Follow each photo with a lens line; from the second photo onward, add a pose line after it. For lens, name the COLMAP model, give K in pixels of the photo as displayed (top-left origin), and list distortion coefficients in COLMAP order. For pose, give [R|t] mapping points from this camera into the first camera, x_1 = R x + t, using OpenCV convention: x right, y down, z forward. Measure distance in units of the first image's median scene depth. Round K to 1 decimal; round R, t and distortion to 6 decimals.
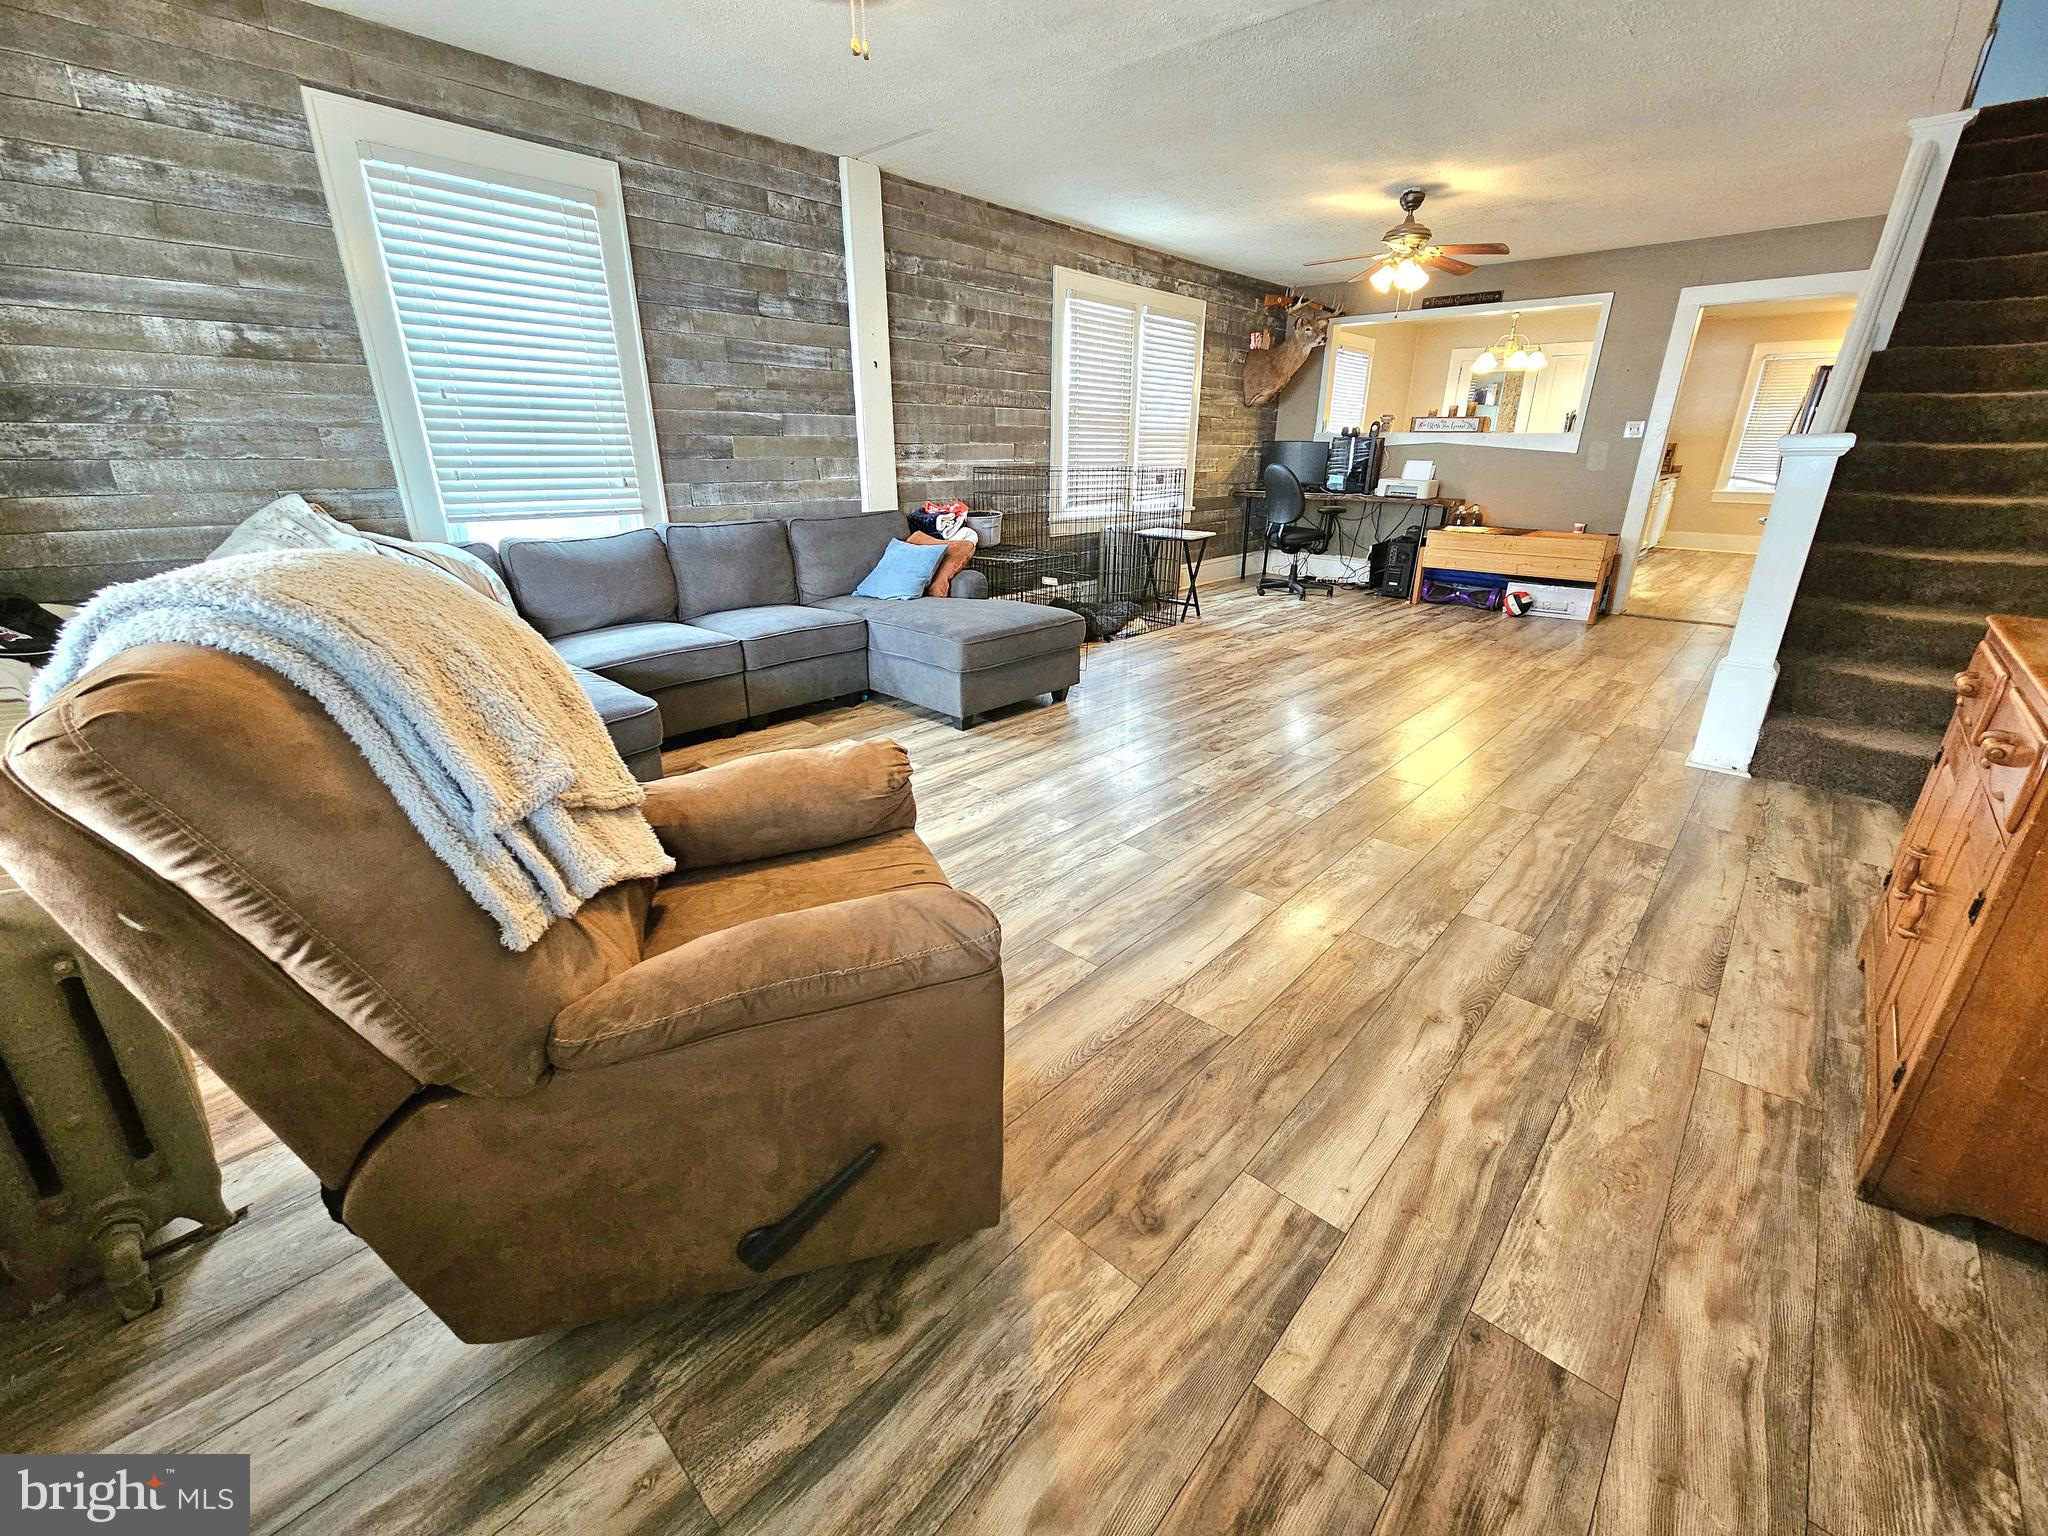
lens RADIAL K [[846.9, 0, 1024.0], [0, 846.9, 768.0], [0, 0, 1]] dist [0.000354, 0.000185]
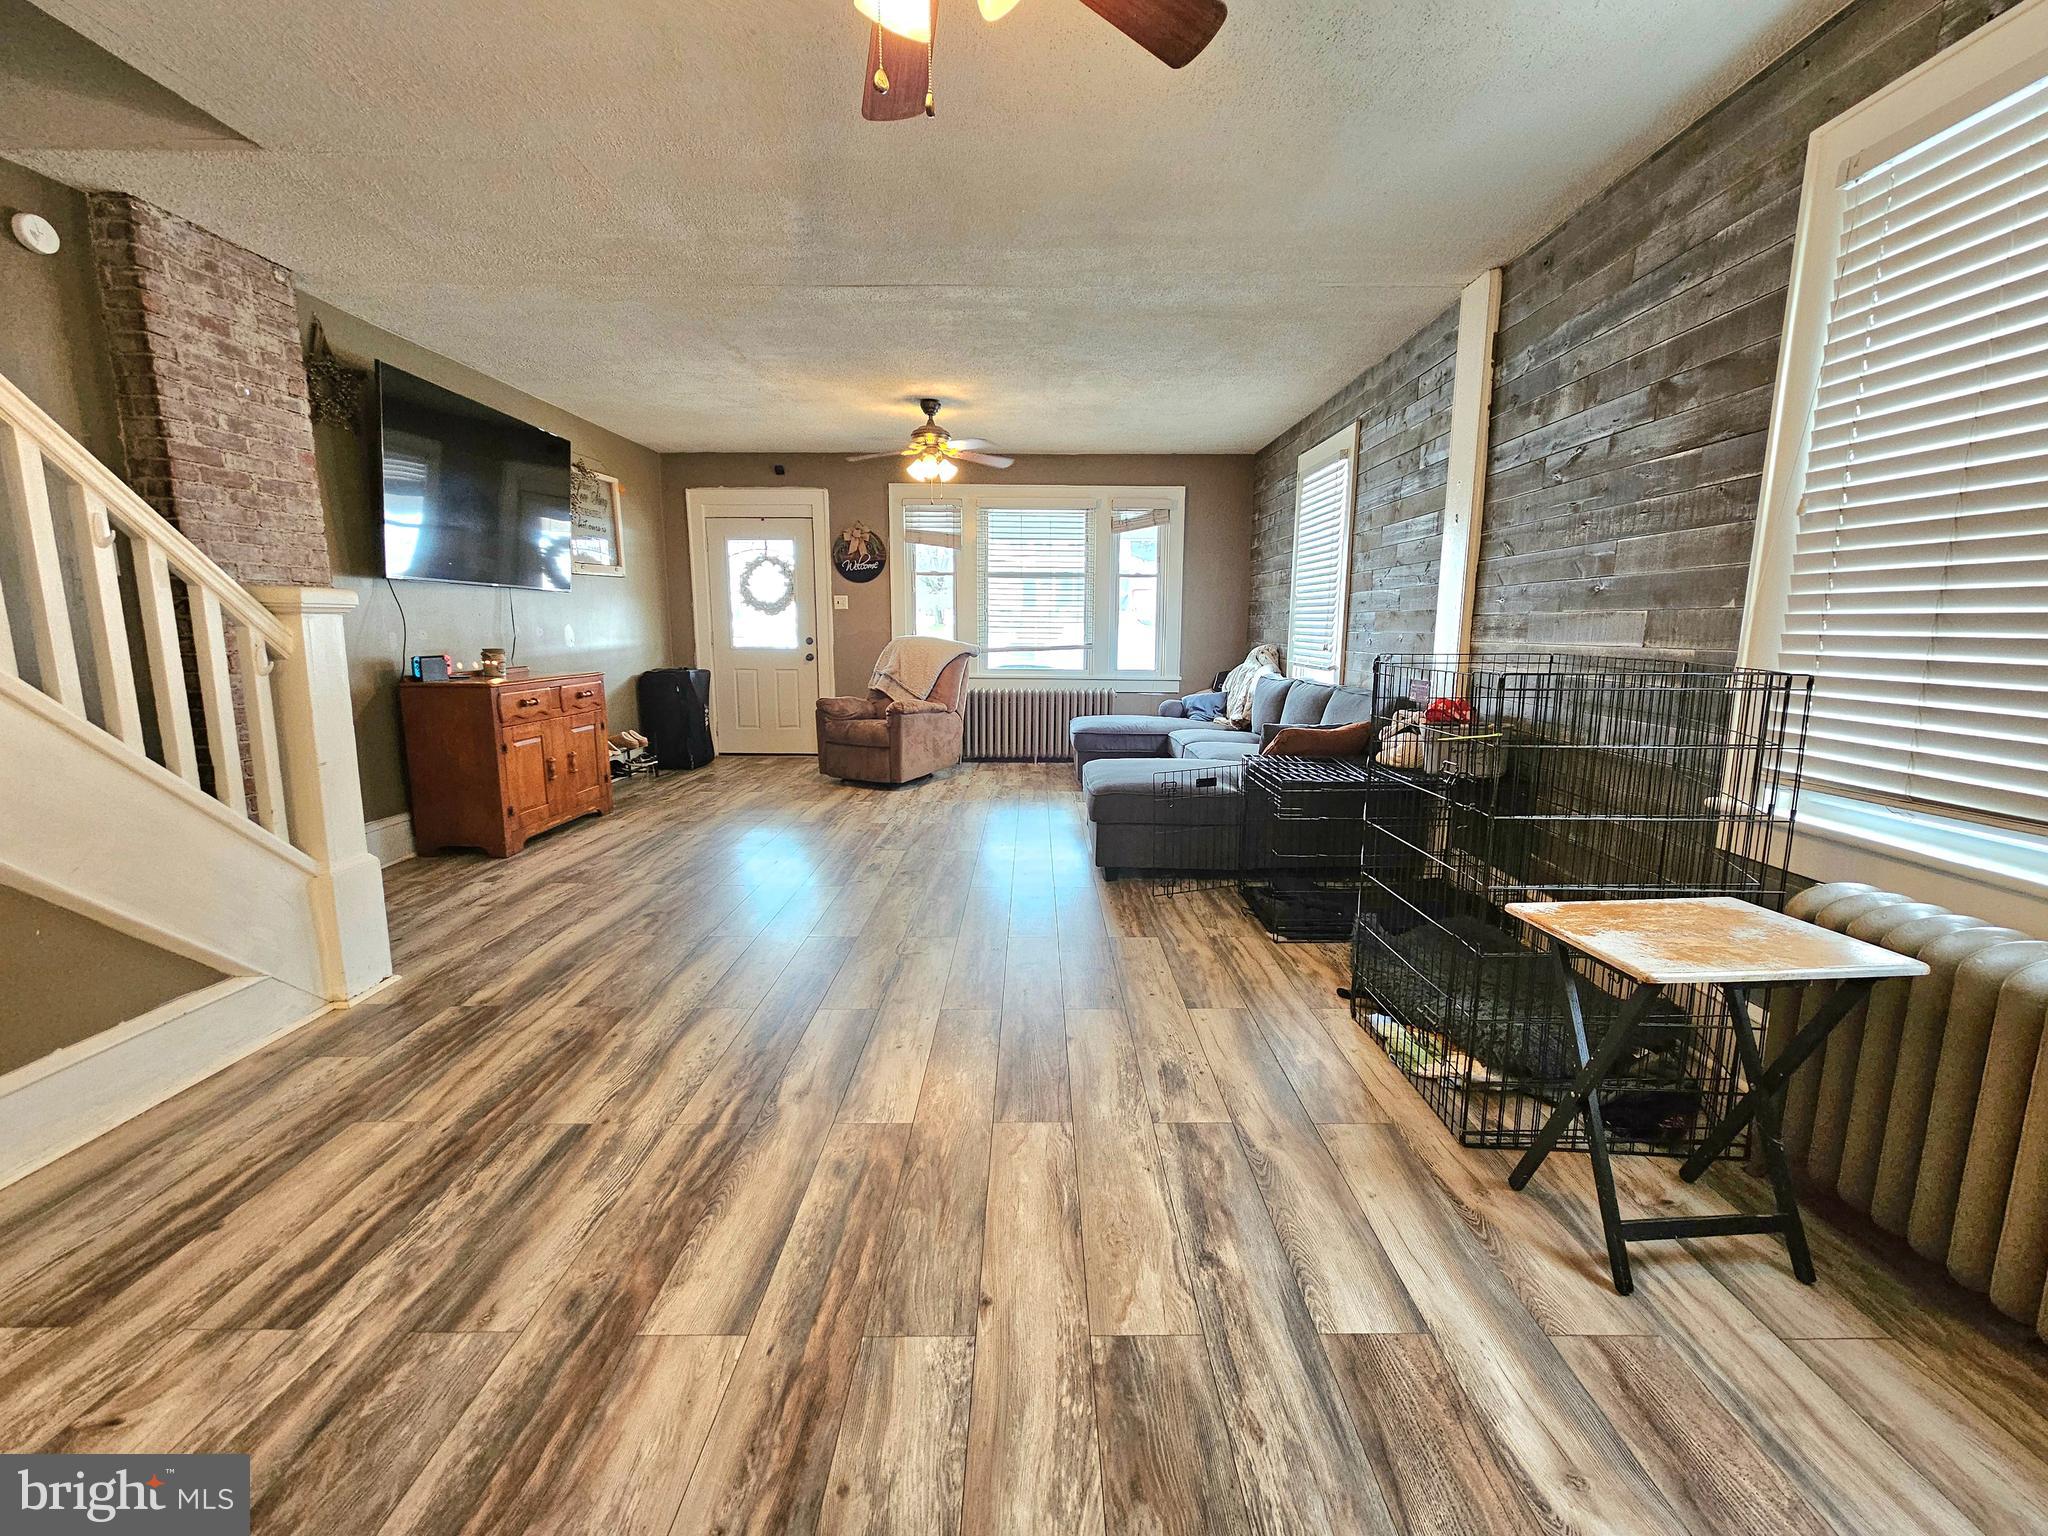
lens RADIAL K [[846.9, 0, 1024.0], [0, 846.9, 768.0], [0, 0, 1]] dist [0.000354, 0.000185]
pose [[-0.746522, 0.099533, -0.657873, 0.585380], [-0.247942, 0.875918, 0.413874, -0.453326], [0.617437, 0.472081, -0.629214, 1.226109]]
